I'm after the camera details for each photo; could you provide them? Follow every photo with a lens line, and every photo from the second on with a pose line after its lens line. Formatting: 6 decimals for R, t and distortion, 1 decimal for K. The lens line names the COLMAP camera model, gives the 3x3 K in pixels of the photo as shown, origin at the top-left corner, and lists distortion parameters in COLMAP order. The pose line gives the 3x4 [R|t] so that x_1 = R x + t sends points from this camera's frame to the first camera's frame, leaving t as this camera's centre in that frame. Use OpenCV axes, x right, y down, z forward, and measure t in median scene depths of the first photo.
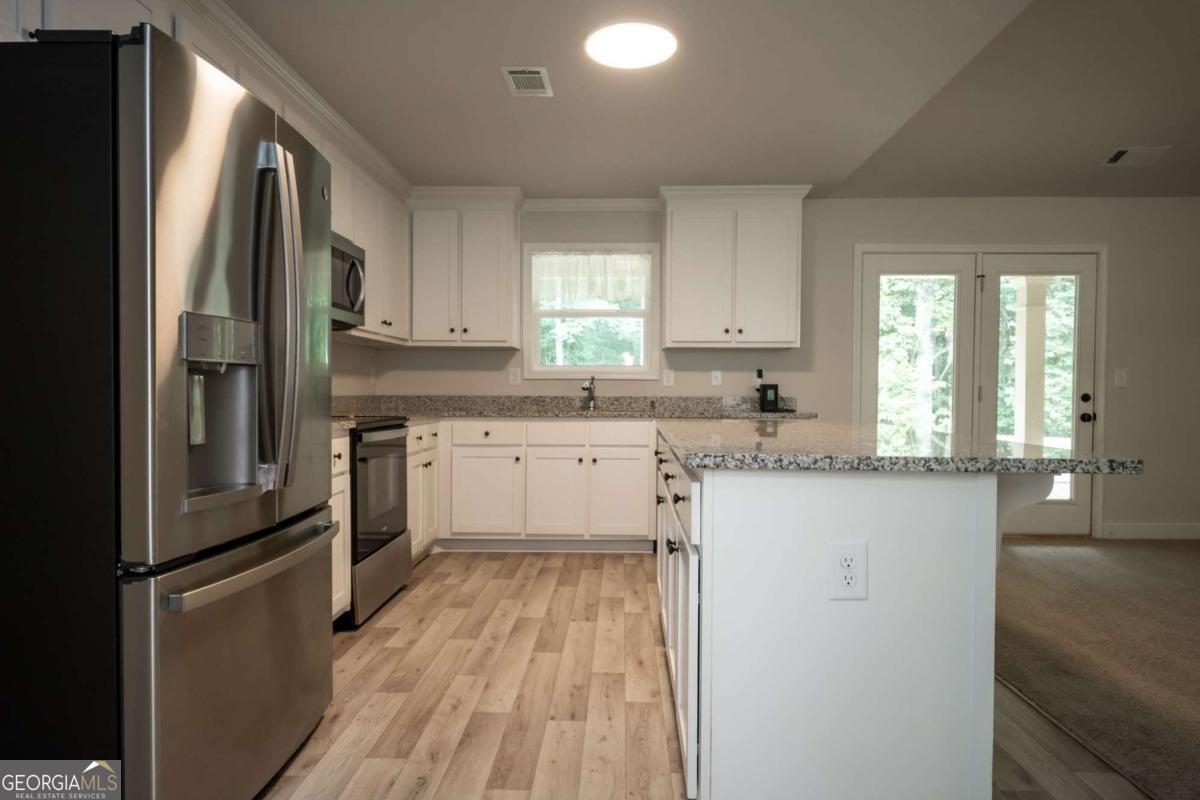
lens RADIAL K [[719.9, 0, 604.3], [0, 719.9, 407.8], [0, 0, 1]] dist [0.001396, 0.000642]
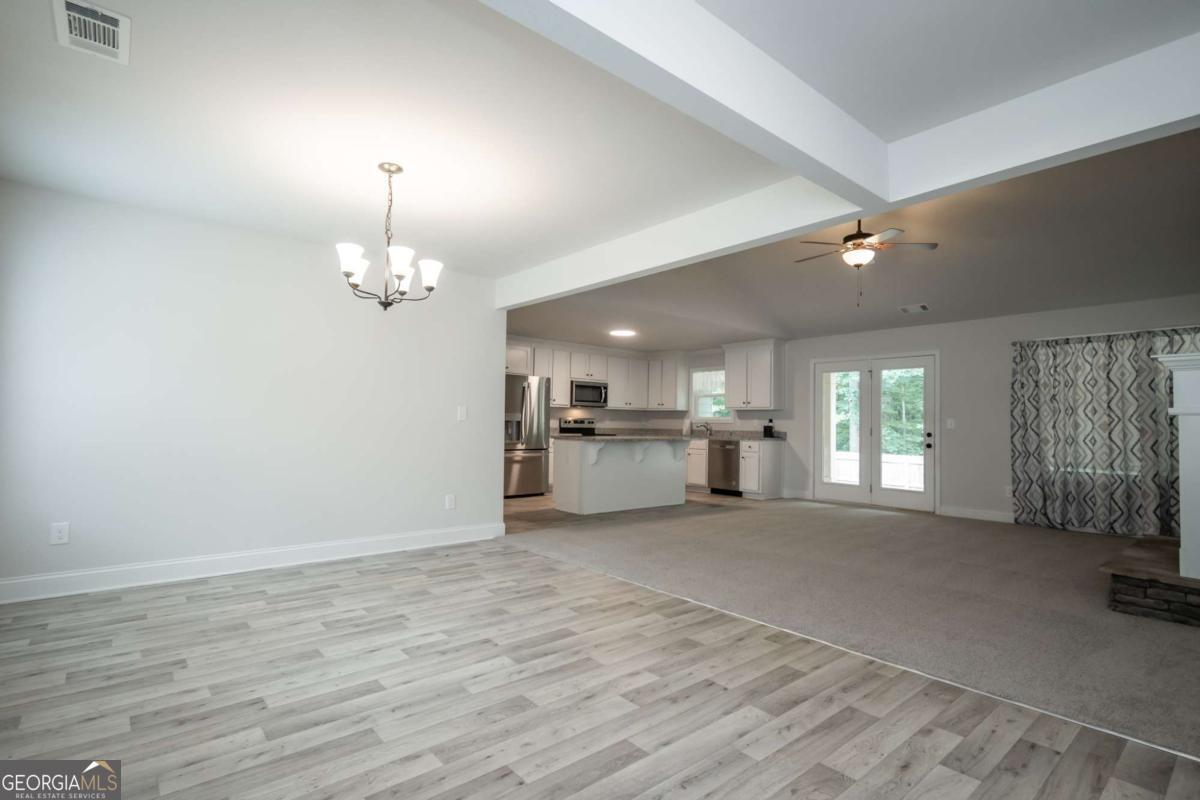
lens RADIAL K [[584.1, 0, 605.5], [0, 584.1, 401.7], [0, 0, 1]] dist [-0.000448, 0.000048]
pose [[0.671788, -0.021095, -0.740443, 1.259668], [-0.030395, 0.997968, -0.056008, 0.009968], [0.740120, 0.060131, 0.669781, -0.604454]]
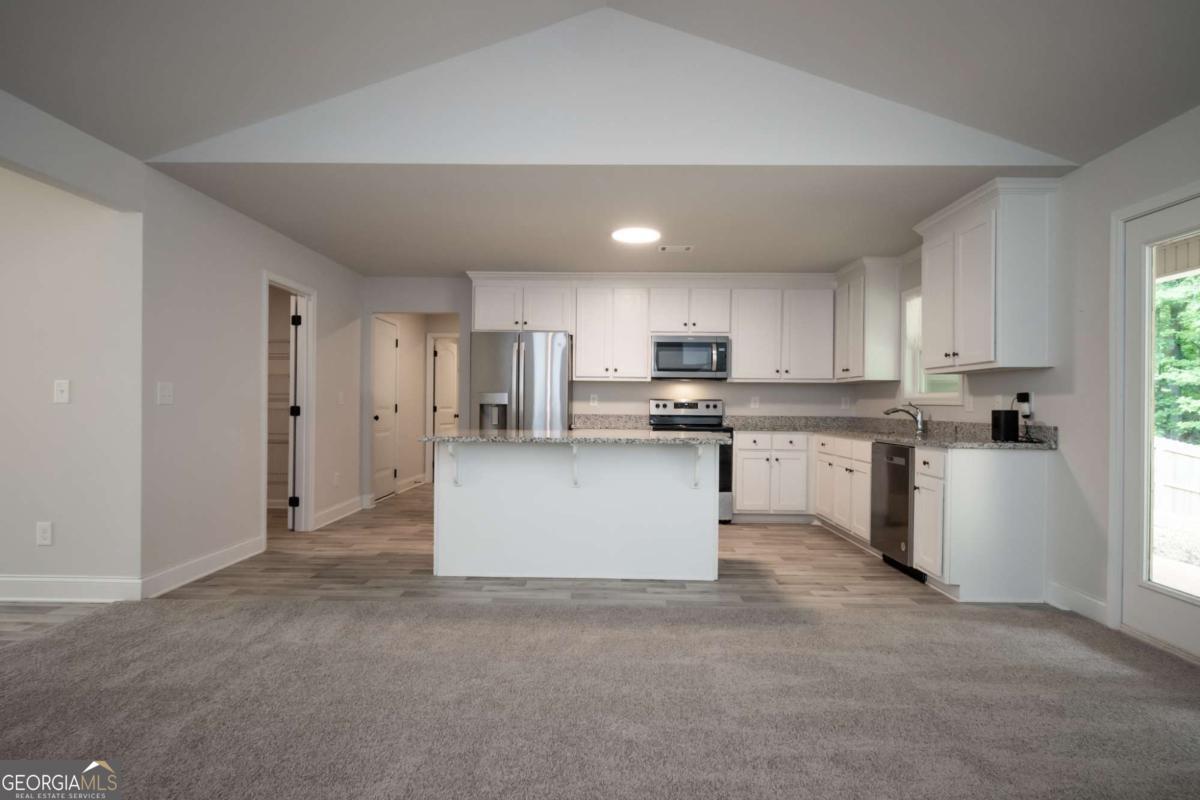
lens RADIAL K [[649.4, 0, 599.9], [0, 649.4, 405.2], [0, 0, 1]] dist [-0.001193, -0.002228]
pose [[0.004827, -0.003857, -0.999981, 1.025235], [-0.030734, 0.999520, -0.004003, -0.020986], [0.999516, 0.030752, 0.004706, 0.521245]]
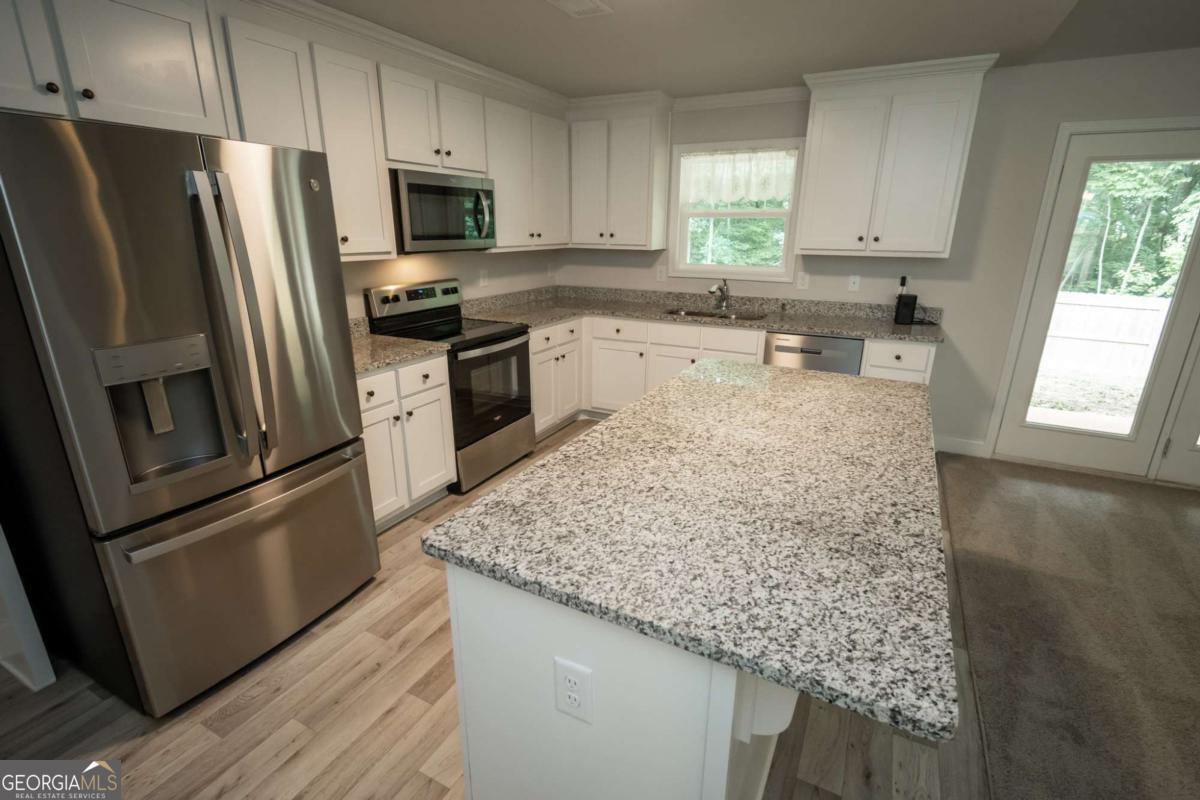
lens RADIAL K [[558.8, 0, 602.8], [0, 558.8, 401.9], [0, 0, 1]] dist [0.003693, -0.000688]
pose [[0.899681, 0.133367, -0.415677, 0.196415], [-0.012026, 0.959402, 0.281787, -0.102365], [0.436382, -0.248520, 0.864759, 0.158973]]
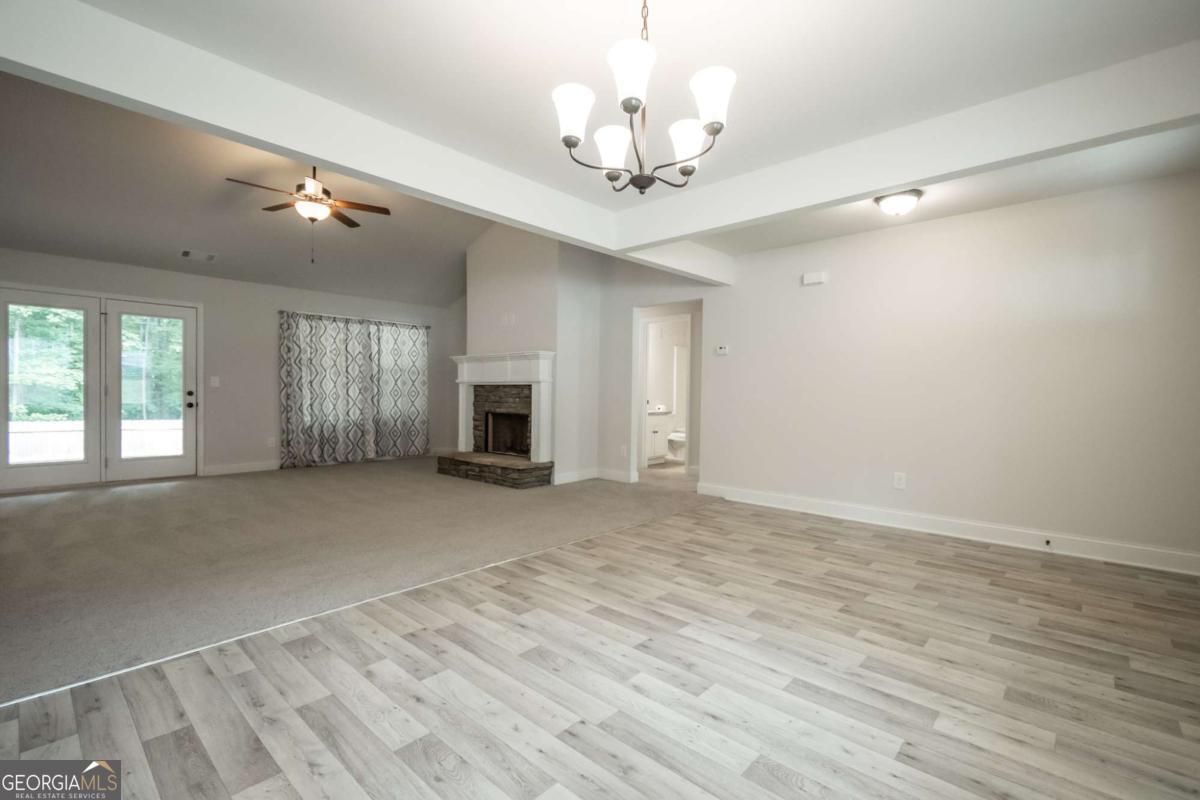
lens RADIAL K [[534.0, 0, 600.0], [0, 534.0, 400.0], [0, 0, 1]] dist [0.001330, -0.000344]
pose [[0.654118, -0.006493, 0.756365, 0.366901], [0.008662, 0.999962, 0.001093, 0.008654], [-0.756343, 0.005837, 0.654149, -0.558813]]
